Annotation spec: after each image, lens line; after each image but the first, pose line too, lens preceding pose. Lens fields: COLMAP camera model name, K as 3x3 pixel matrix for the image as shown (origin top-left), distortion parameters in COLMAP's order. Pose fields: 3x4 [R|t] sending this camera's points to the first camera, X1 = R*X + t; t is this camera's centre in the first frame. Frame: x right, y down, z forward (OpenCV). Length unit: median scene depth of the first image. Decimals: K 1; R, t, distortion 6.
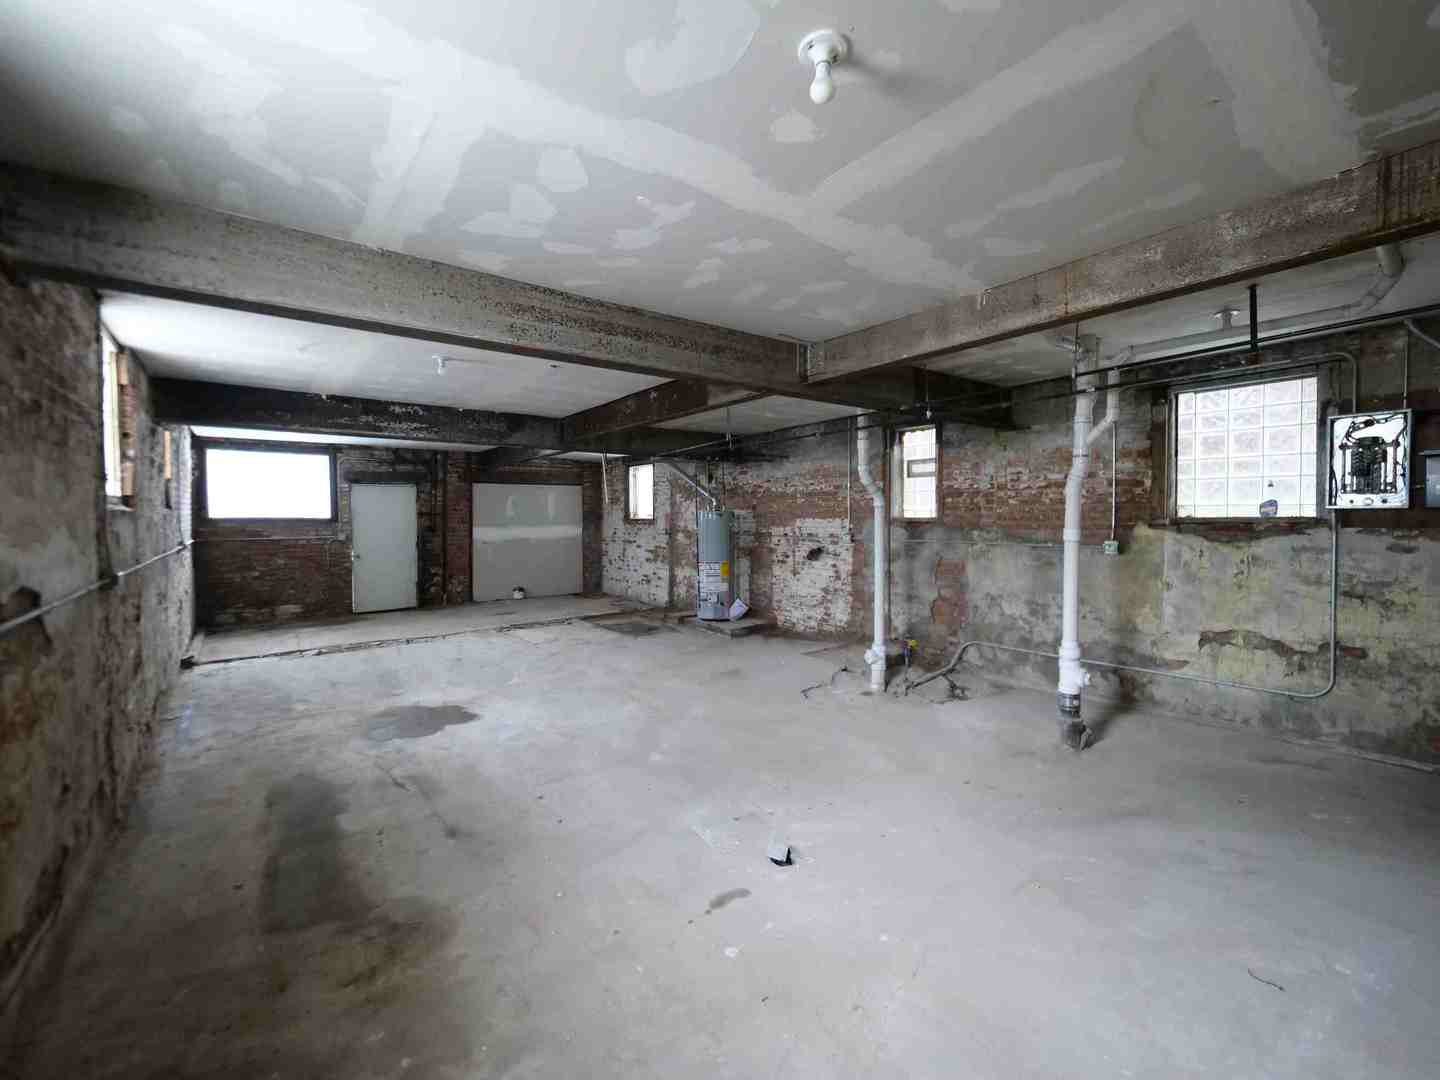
lens RADIAL K [[615.0, 0, 723.6], [0, 615.0, 535.3], [0, 0, 1]] dist [-0.008013, 0.000673]
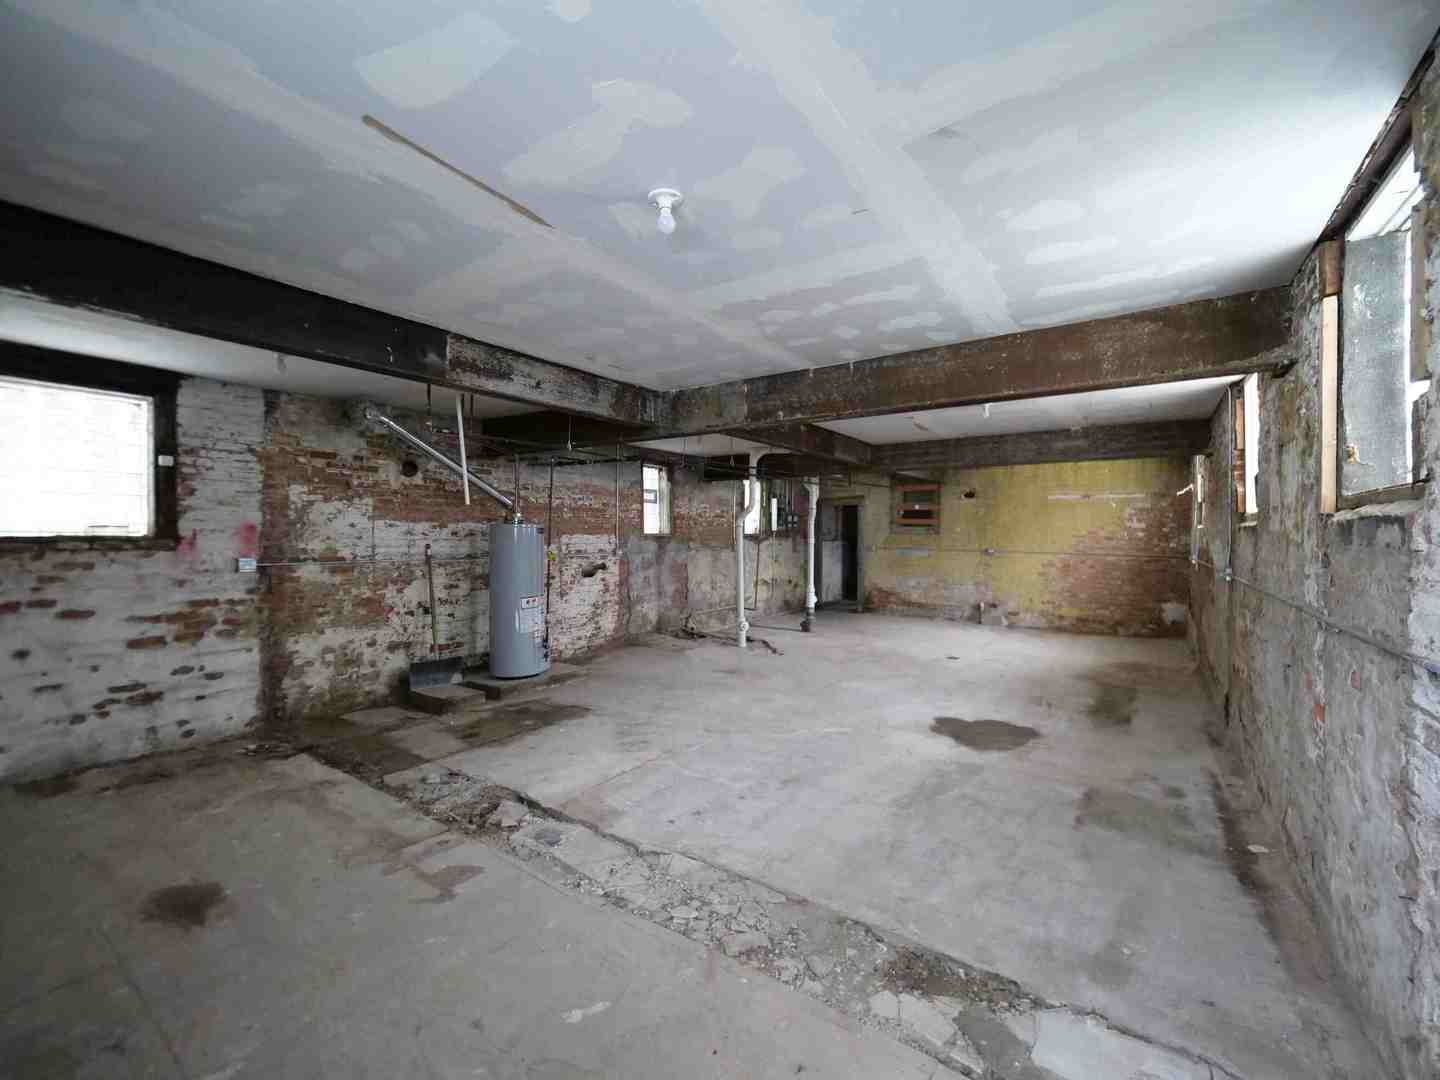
lens RADIAL K [[615.0, 0, 722.9], [0, 615.0, 535.3], [0, 0, 1]] dist [-0.008013, 0.000673]
pose [[-0.315762, -0.002541, 0.948835, -0.873507], [0.026334, 0.999588, 0.011441, -0.032391], [-0.948473, 0.028599, -0.315565, 1.129890]]
